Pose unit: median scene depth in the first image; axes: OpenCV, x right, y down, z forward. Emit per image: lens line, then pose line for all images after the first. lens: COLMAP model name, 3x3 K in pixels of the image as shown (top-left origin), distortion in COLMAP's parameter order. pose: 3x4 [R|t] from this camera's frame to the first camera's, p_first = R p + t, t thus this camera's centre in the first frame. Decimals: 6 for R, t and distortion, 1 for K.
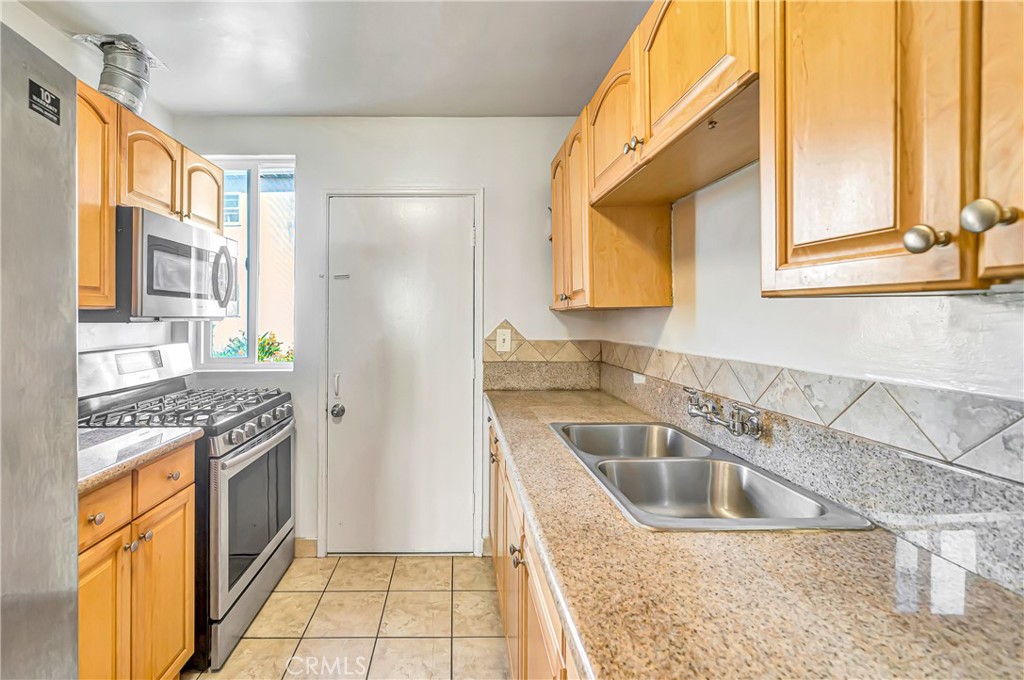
lens RADIAL K [[443.4, 0, 463.4], [0, 443.4, 313.6], [0, 0, 1]] dist [-0.000590, 0.000086]
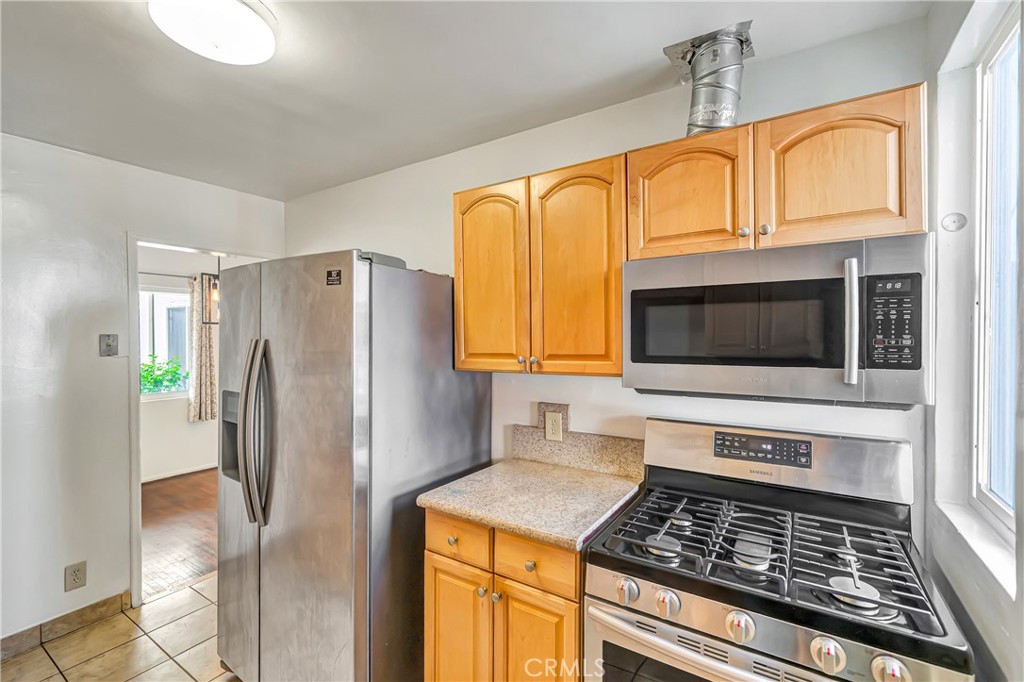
lens RADIAL K [[426.3, 0, 512.0], [0, 426.3, 341.0], [0, 0, 1]] dist [-0.000703, -0.000119]
pose [[-0.546929, 0.006078, -0.837157, 0.080844], [0.011224, 0.999937, -0.000073, -0.077594], [0.837103, -0.009436, -0.546963, 1.104411]]
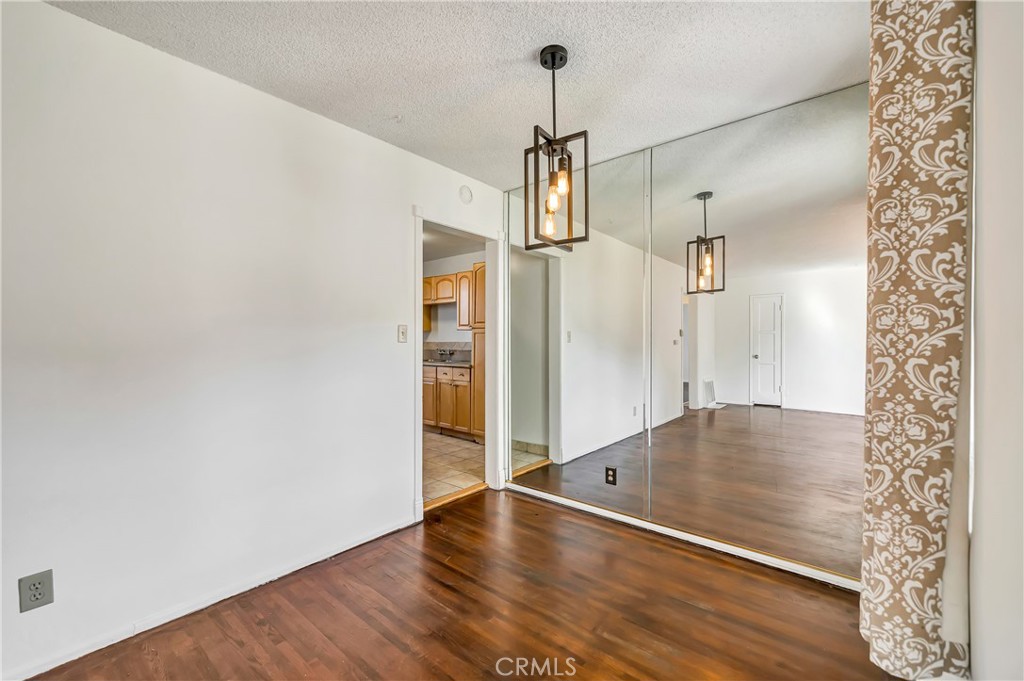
lens RADIAL K [[426.3, 0, 512.0], [0, 426.3, 340.5], [0, 0, 1]] dist [-0.000703, -0.000119]
pose [[0.660729, -0.006235, 0.750599, -1.778290], [0.001713, 0.999975, 0.006799, 0.039382], [-0.750623, -0.003206, 0.660723, -1.932011]]
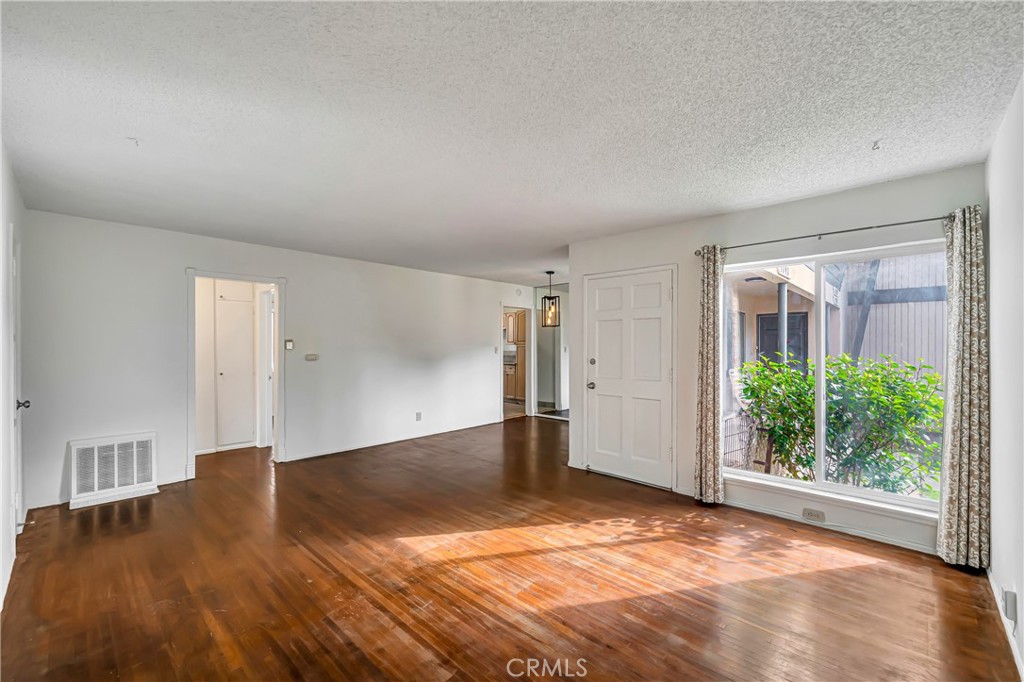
lens RADIAL K [[426.3, 0, 512.0], [0, 426.3, 341.0], [0, 0, 1]] dist [-0.000703, -0.000119]
pose [[0.701022, -0.001816, 0.713138, -3.611182], [0.000643, 0.999998, 0.001915, -0.068148], [-0.713140, -0.000884, 0.701021, -3.518942]]
